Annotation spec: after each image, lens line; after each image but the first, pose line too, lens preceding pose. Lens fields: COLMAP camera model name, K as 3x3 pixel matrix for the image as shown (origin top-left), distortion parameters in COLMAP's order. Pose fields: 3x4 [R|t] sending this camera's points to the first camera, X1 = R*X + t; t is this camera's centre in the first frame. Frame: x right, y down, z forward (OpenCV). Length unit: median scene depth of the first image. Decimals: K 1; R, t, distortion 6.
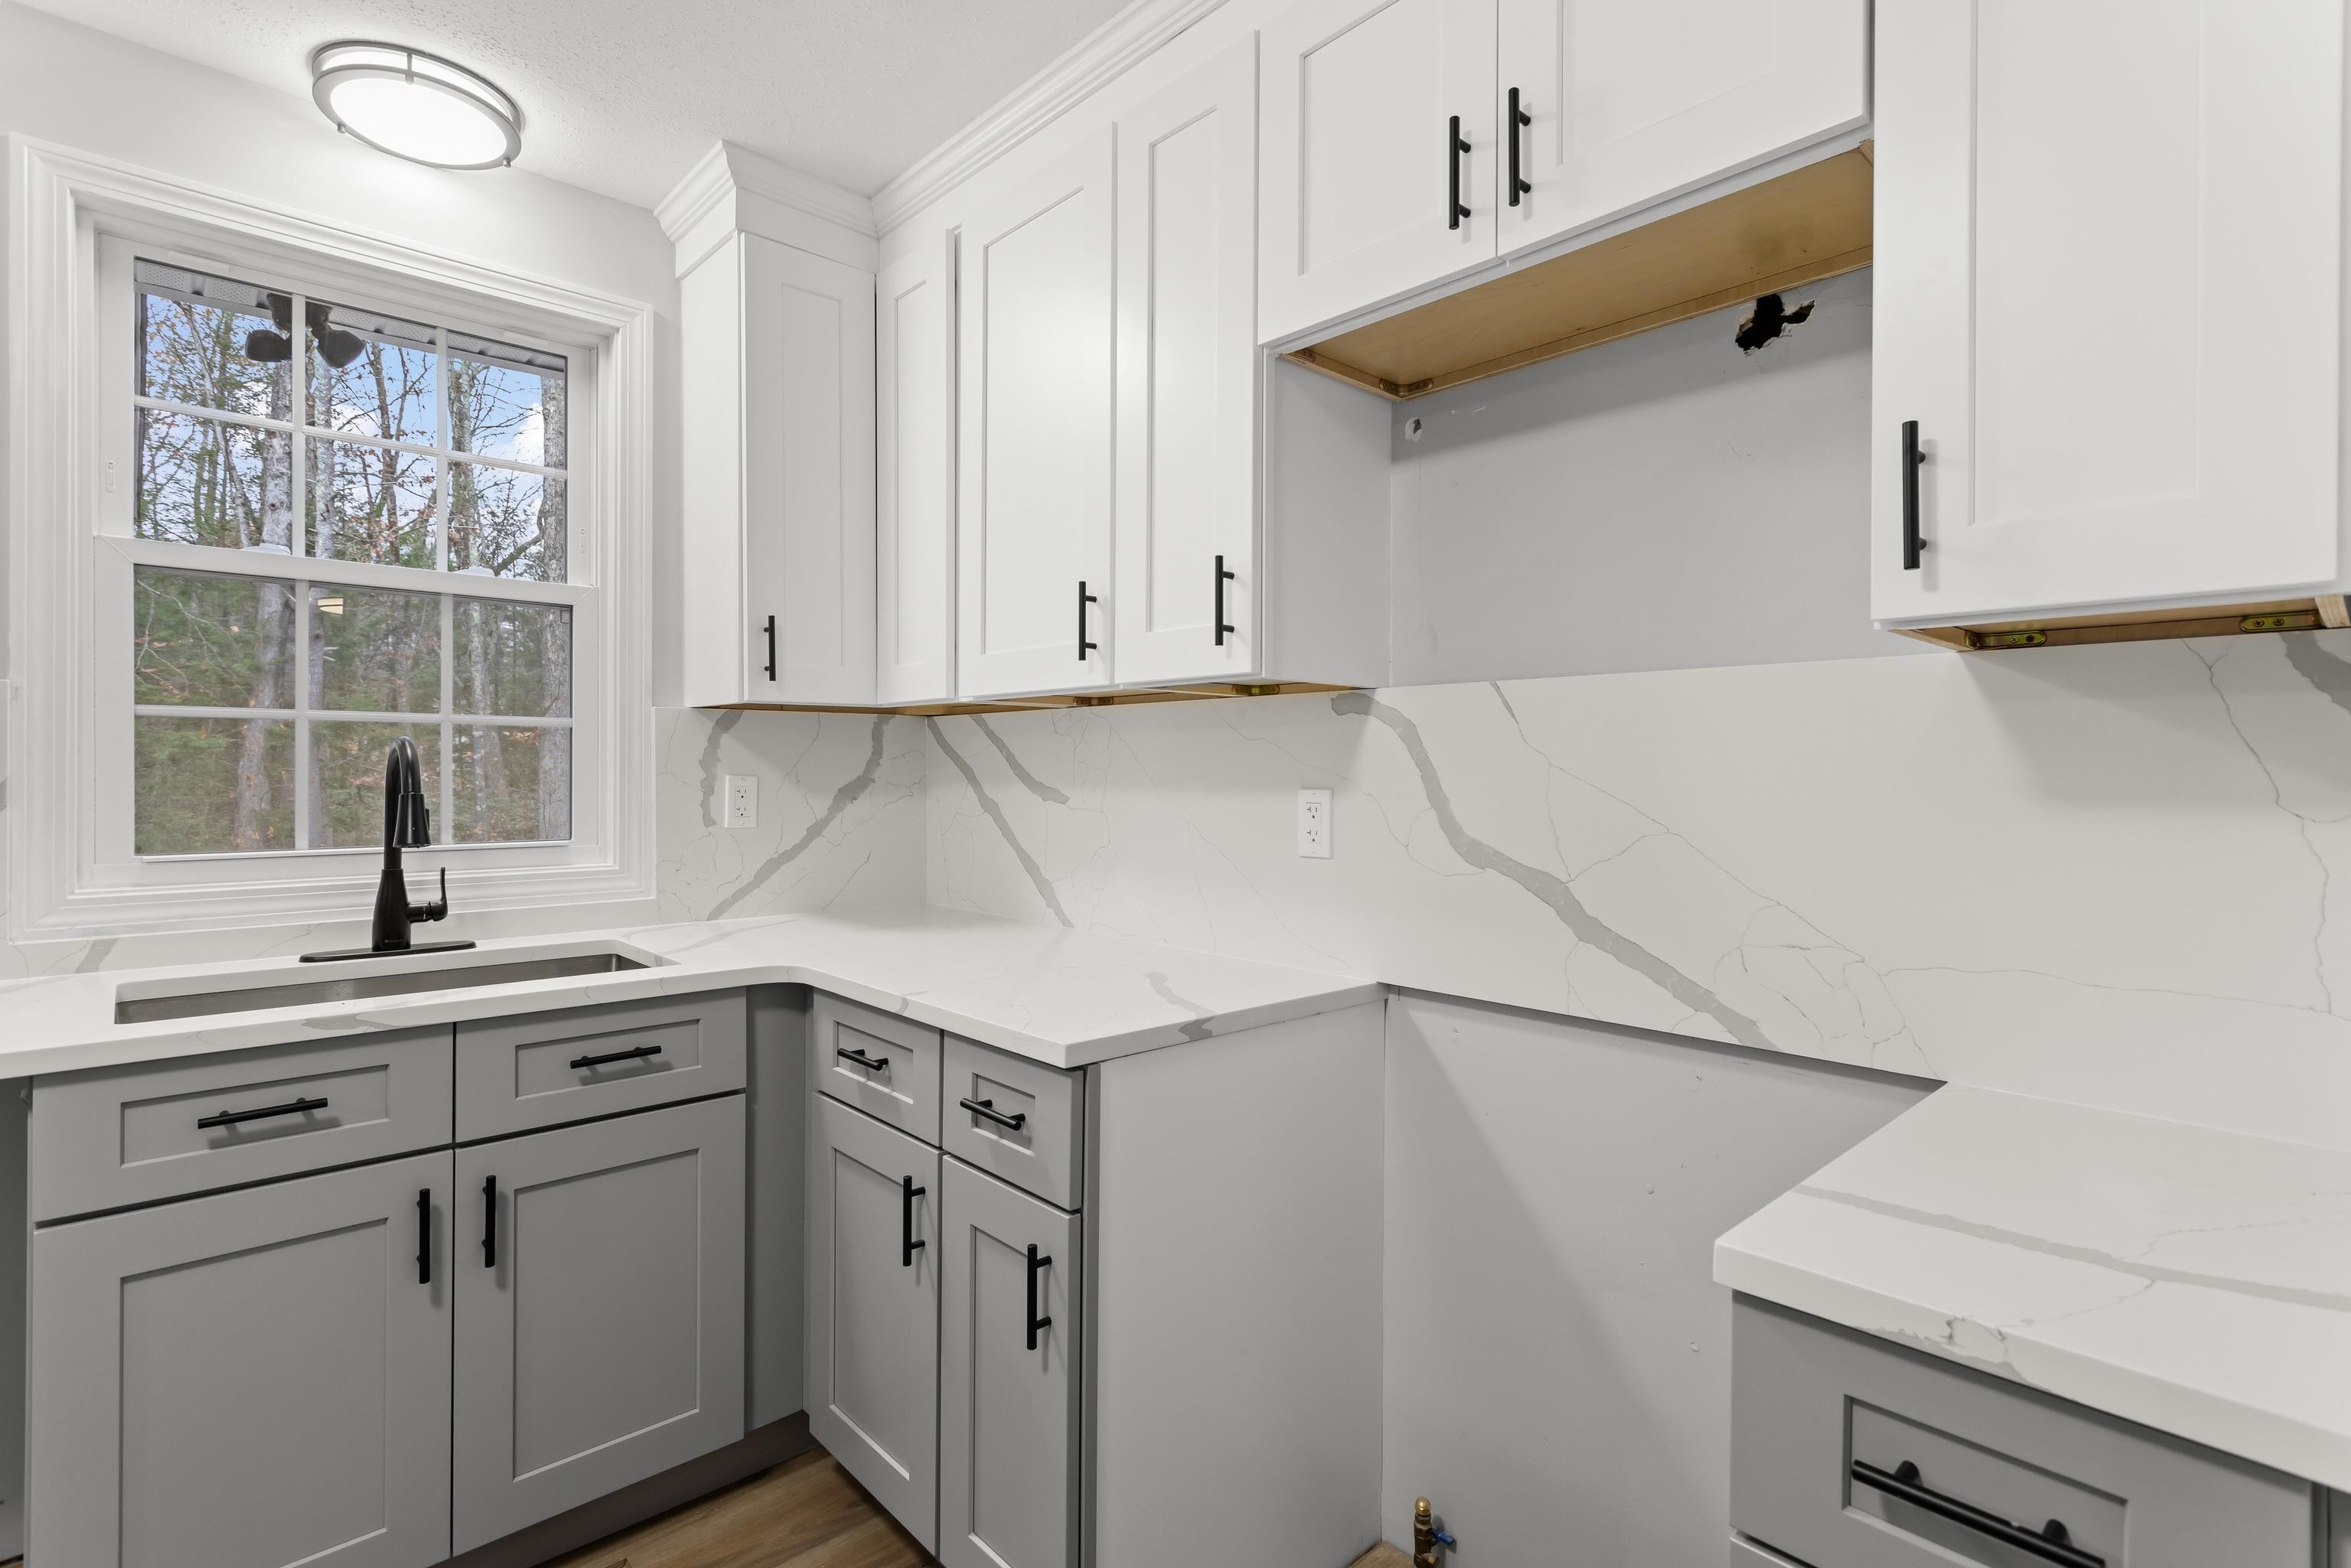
lens RADIAL K [[1134.0, 0, 1178.4], [0, 1134.0, 771.0], [0, 0, 1]] dist [0.001196, -0.000256]
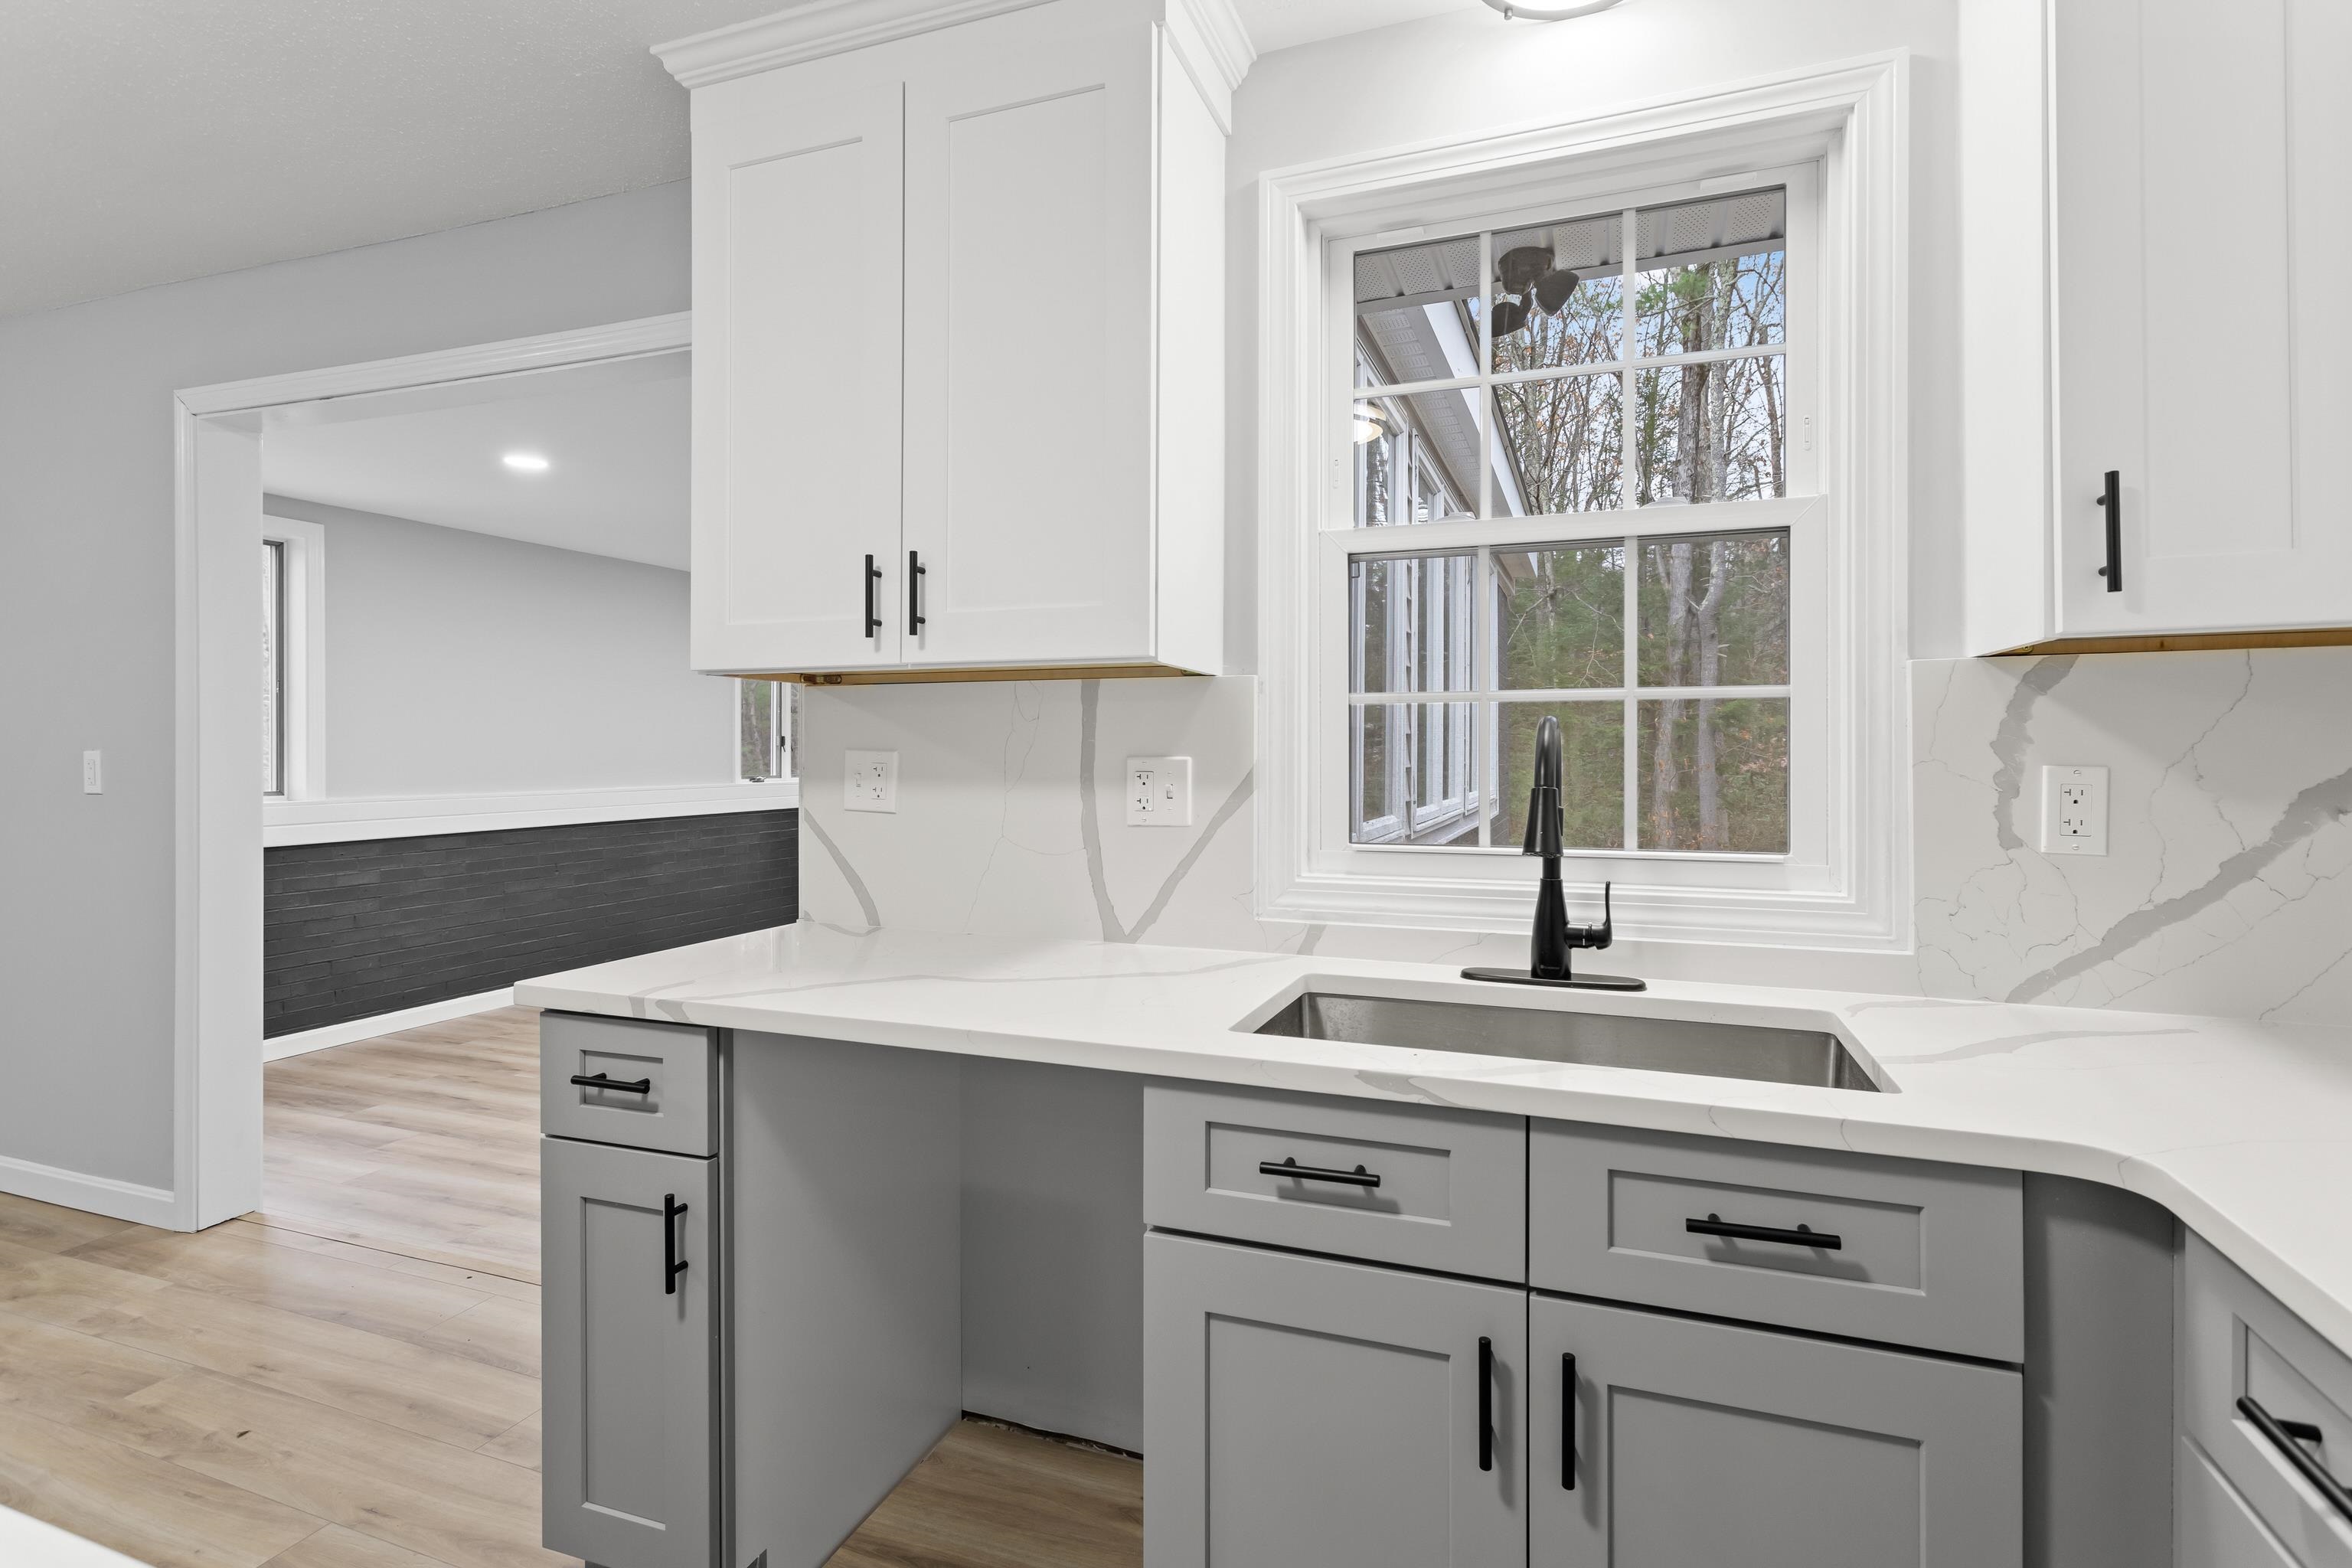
lens RADIAL K [[1135.2, 0, 1183.0], [0, 1135.2, 753.5], [0, 0, 1]] dist [0.002105, -0.000026]
pose [[0.451995, -0.005221, -0.892005, -0.076614], [0.001836, 0.999986, -0.004923, -0.000390], [0.892019, 0.000588, 0.451998, 0.367220]]
